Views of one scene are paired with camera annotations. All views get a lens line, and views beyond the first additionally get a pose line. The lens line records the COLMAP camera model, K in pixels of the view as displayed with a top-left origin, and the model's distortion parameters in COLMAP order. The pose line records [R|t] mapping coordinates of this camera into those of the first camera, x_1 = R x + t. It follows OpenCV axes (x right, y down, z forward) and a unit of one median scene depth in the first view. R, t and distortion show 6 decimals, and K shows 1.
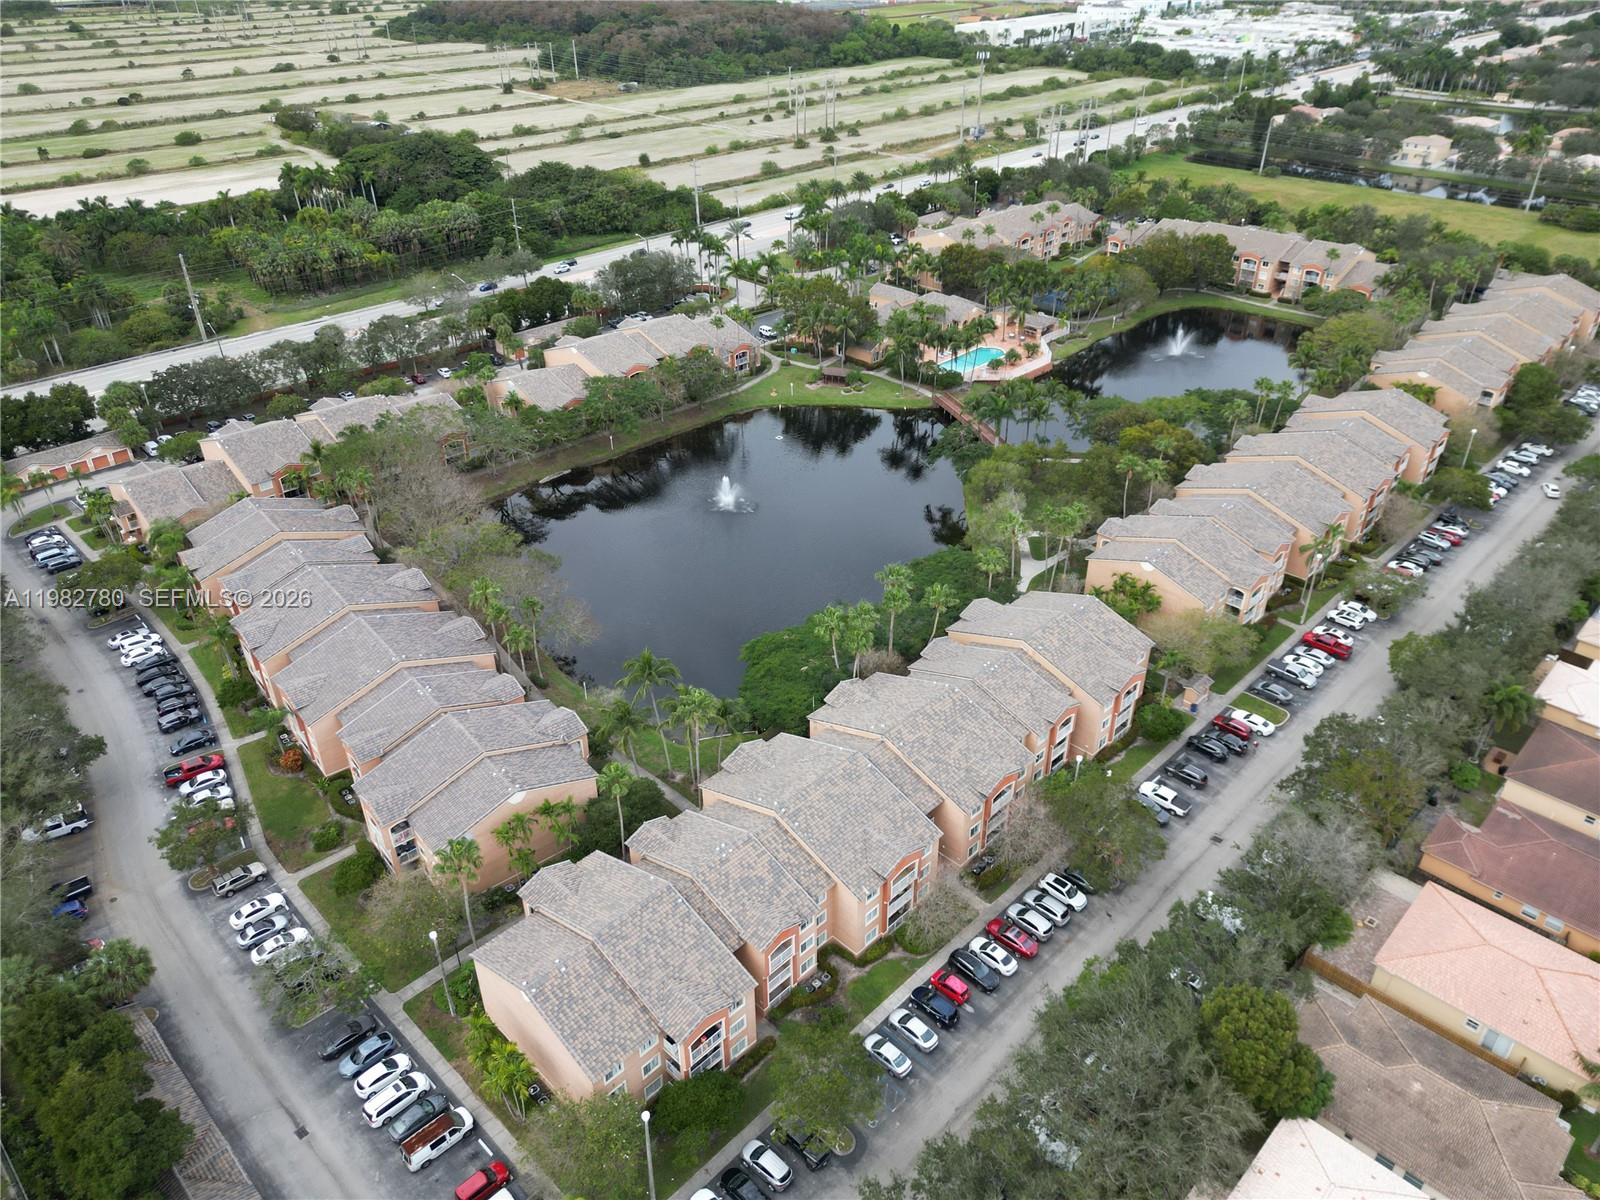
lens RADIAL K [[1124.2, 0, 806.8], [0, 1124.2, 600.5], [0, 0, 1]] dist [0.065477, -0.061841]
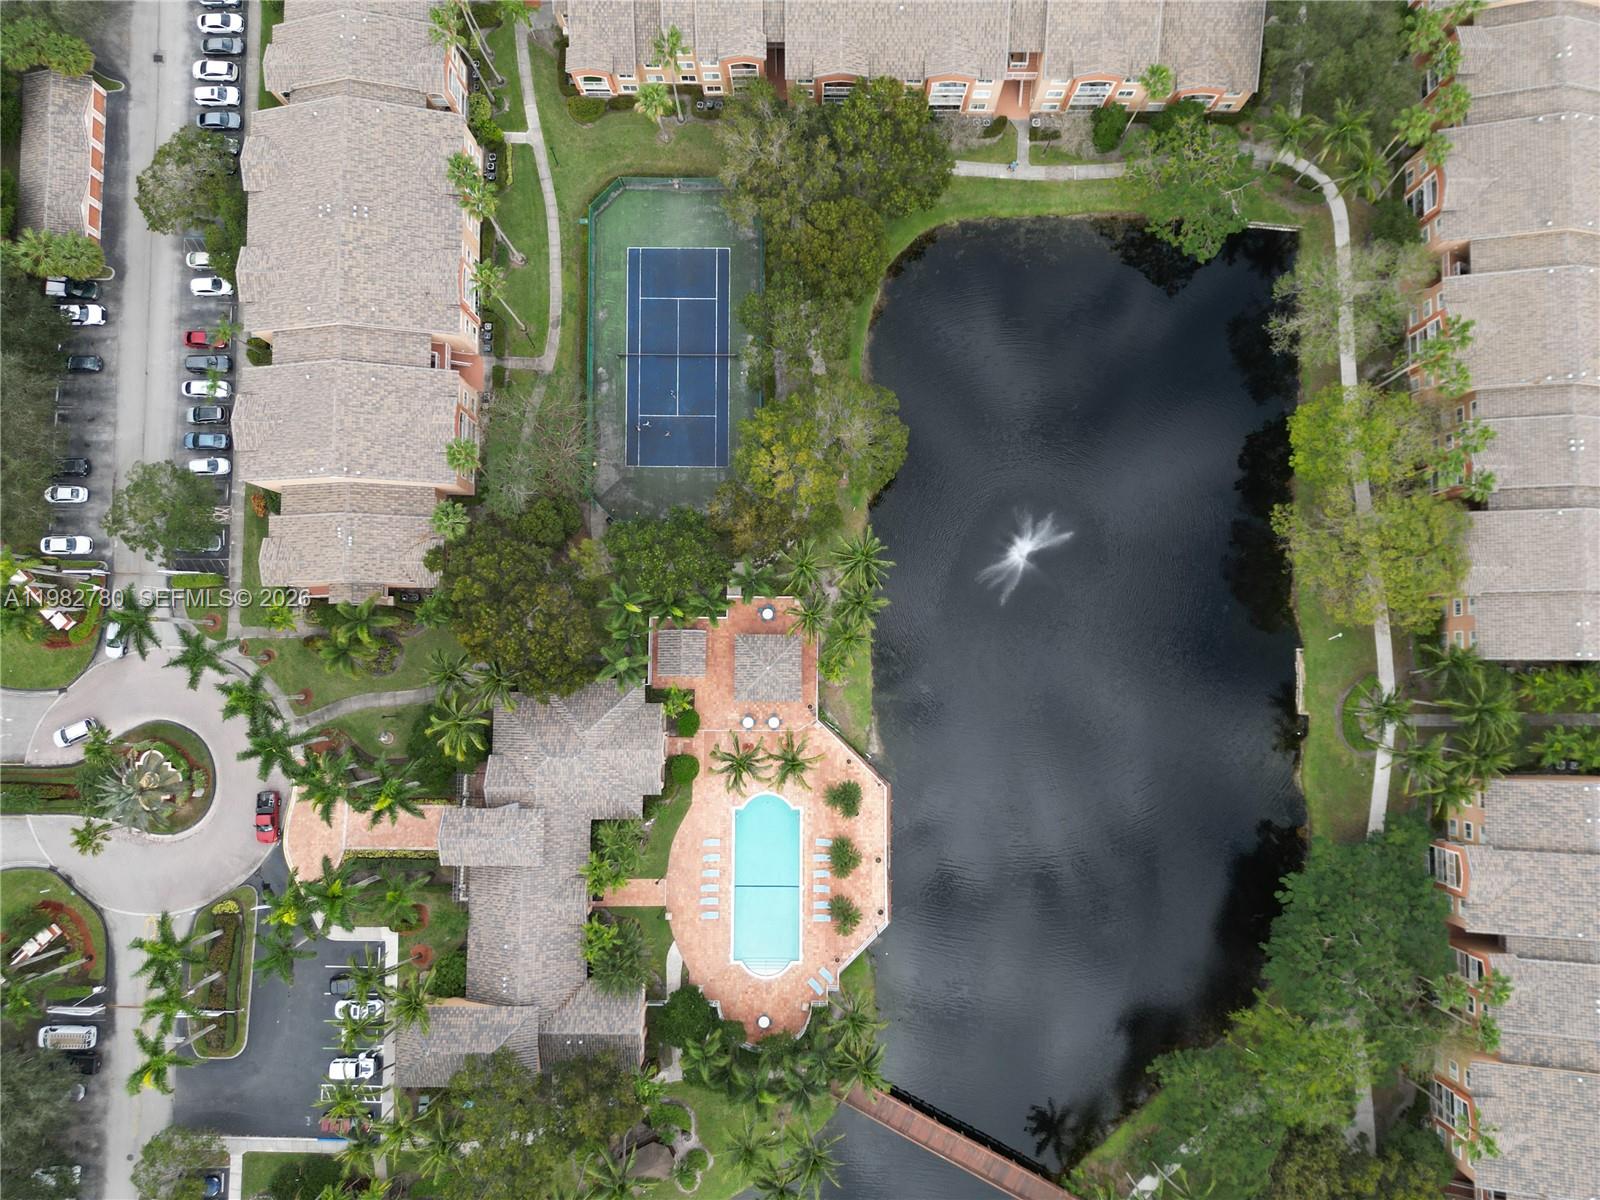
lens RADIAL K [[1124.2, 0, 806.8], [0, 1124.2, 600.5], [0, 0, 1]] dist [0.065477, -0.061841]
pose [[0.718071, -0.694451, 0.045954, 0.168632], [0.365805, 0.432769, 0.823952, -0.510117], [-0.592082, -0.574846, 0.564793, 0.584964]]
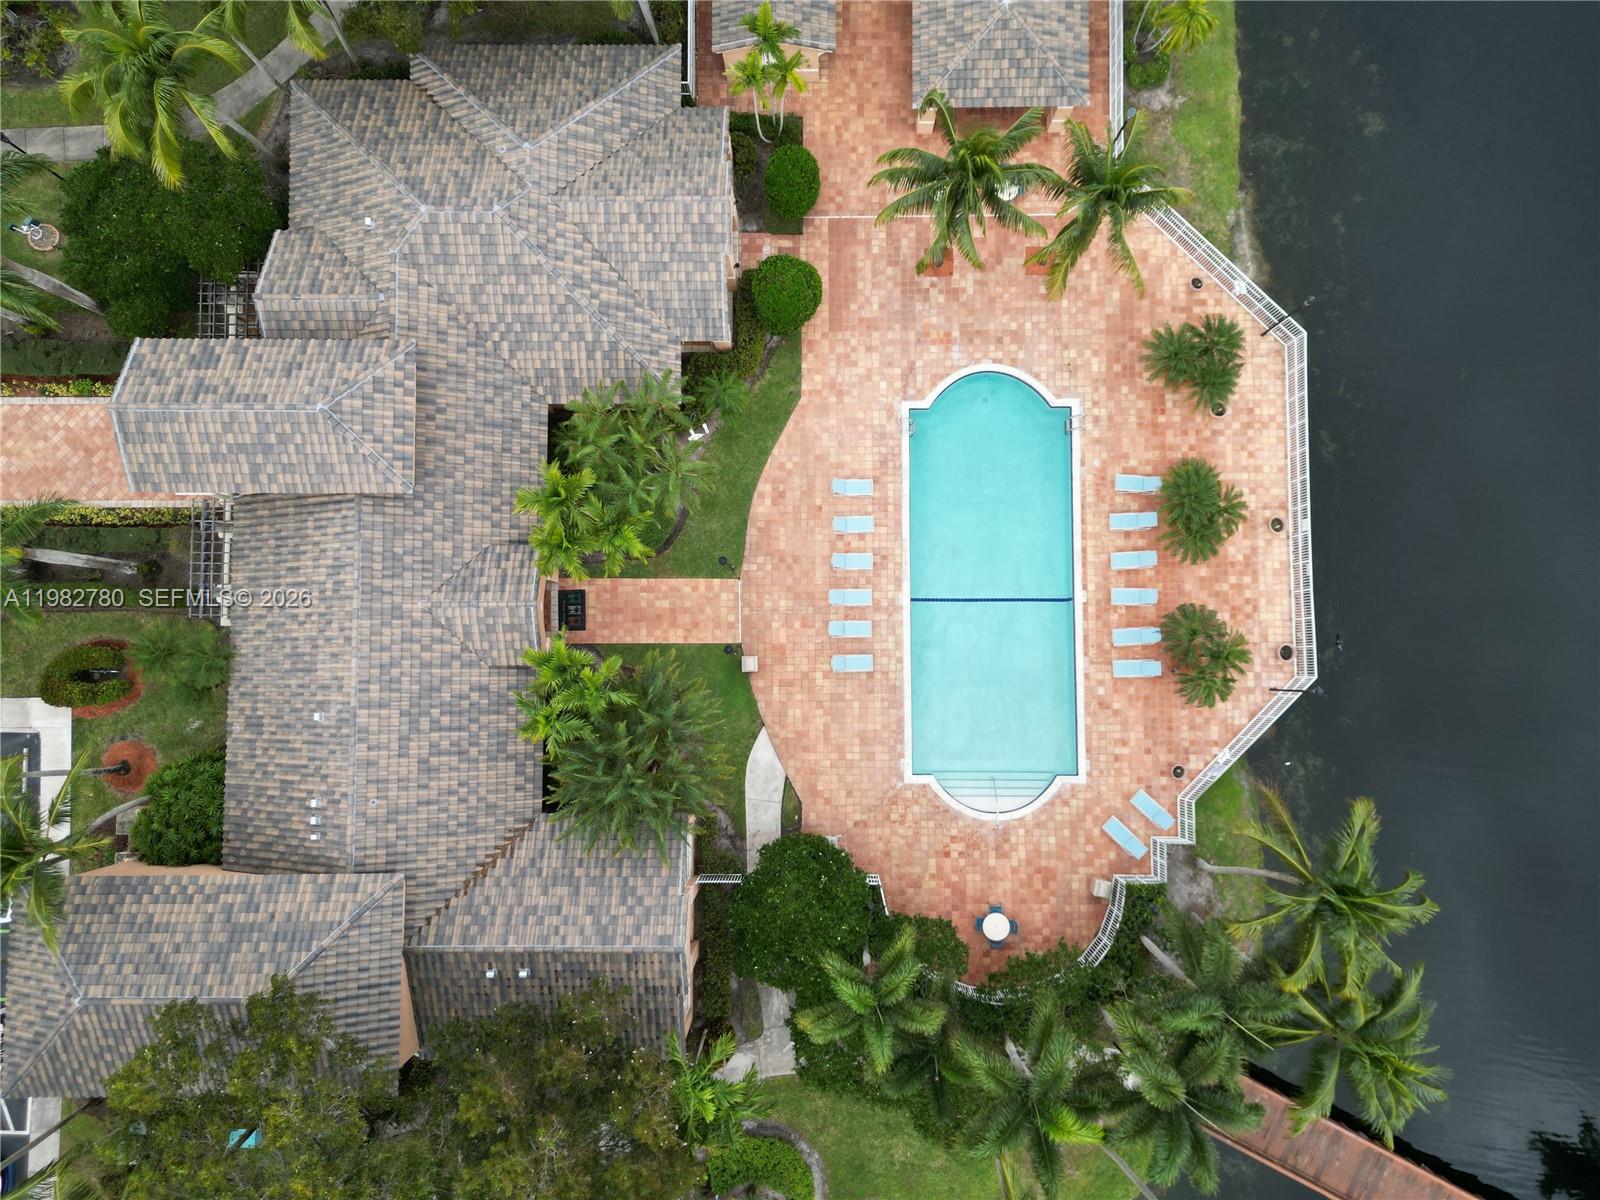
lens RADIAL K [[1124.2, 0, 806.8], [0, 1124.2, 600.5], [0, 0, 1]] dist [0.065477, -0.061841]
pose [[0.712237, -0.701028, 0.035760, 0.085895], [0.375369, 0.423430, 0.824503, -0.294758], [-0.593141, -0.573818, 0.564727, 0.680647]]
